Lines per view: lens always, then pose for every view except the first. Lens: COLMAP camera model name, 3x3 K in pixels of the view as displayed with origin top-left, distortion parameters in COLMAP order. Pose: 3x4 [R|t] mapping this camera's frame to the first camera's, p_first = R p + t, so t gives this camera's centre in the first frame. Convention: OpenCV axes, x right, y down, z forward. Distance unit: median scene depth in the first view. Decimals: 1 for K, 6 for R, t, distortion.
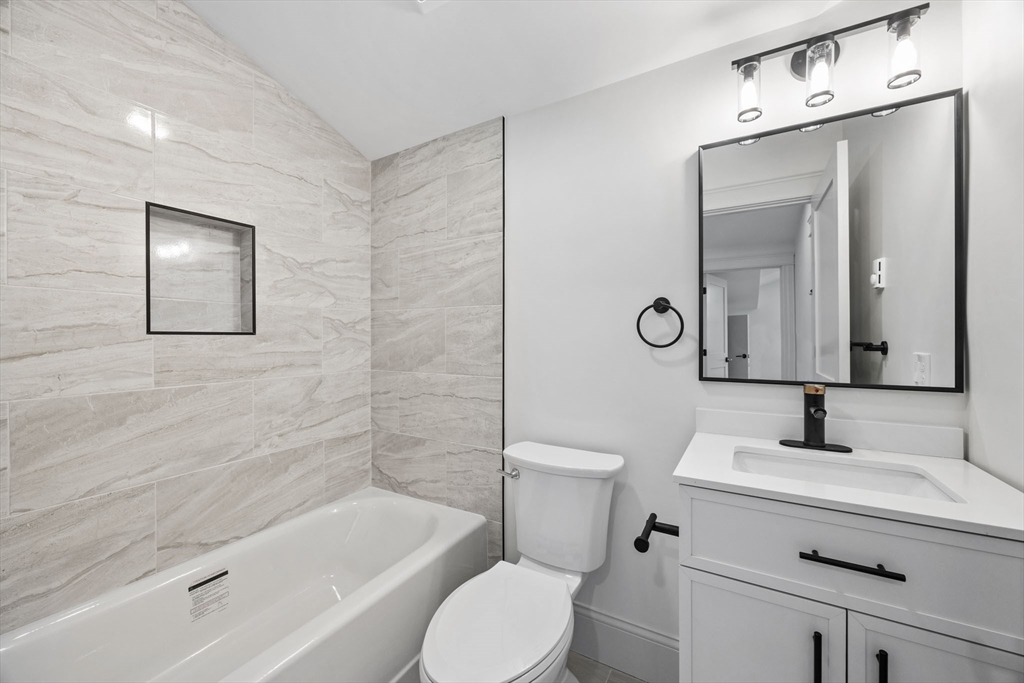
lens RADIAL K [[392.2, 0, 515.5], [0, 392.2, 341.4], [0, 0, 1]] dist [-0.003421, -0.000083]
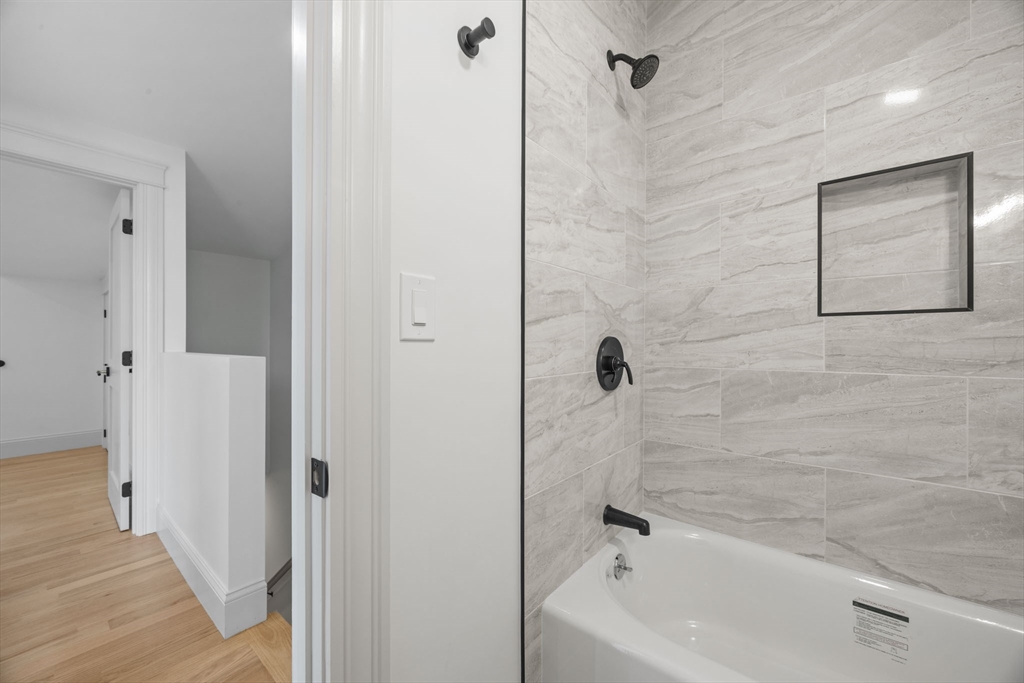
lens RADIAL K [[392.2, 0, 515.5], [0, 392.2, 341.4], [0, 0, 1]] dist [-0.003421, -0.000083]
pose [[-0.155739, 0.002418, -0.987795, 0.161218], [-0.001625, 0.999995, 0.002704, 0.043741], [0.987797, 0.002026, -0.155735, 0.395256]]
